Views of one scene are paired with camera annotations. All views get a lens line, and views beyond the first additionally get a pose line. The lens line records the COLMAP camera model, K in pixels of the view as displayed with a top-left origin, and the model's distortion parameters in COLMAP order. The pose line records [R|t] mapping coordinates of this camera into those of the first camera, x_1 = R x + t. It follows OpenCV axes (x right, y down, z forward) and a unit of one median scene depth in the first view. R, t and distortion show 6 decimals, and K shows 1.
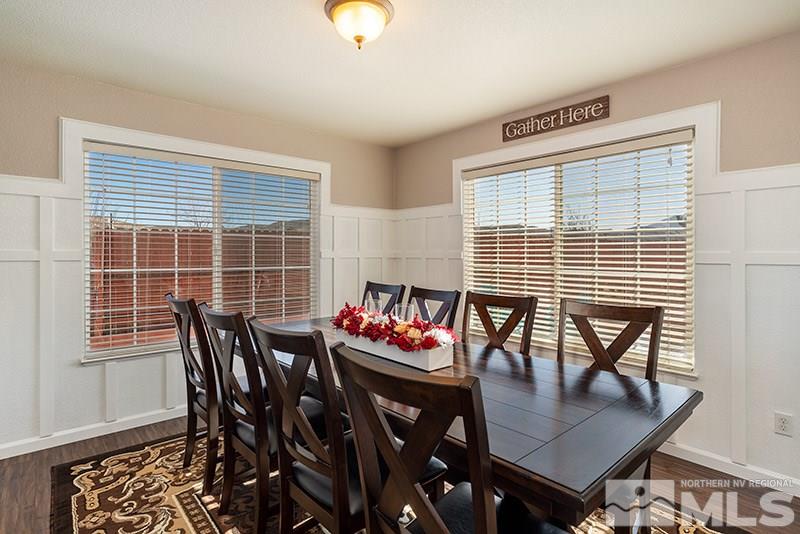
lens RADIAL K [[408.6, 0, 396.8], [0, 408.6, 261.1], [0, 0, 1]] dist [-0.000892, 0.000548]
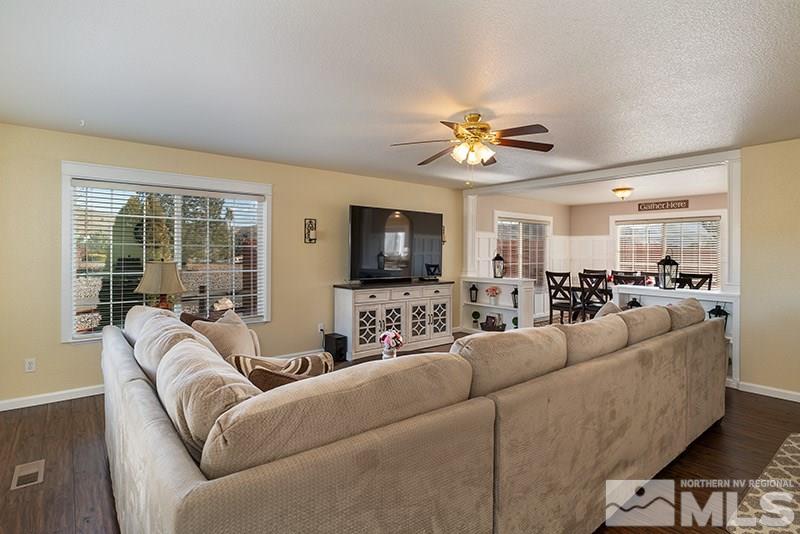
lens RADIAL K [[408.6, 0, 403.3], [0, 408.6, 253.6], [0, 0, 1]] dist [-0.000892, 0.000548]
pose [[0.998855, 0.009321, -0.046916, -0.984593], [-0.009955, 0.999862, -0.013294, -0.003815], [0.046786, 0.013746, 0.998810, -1.416126]]
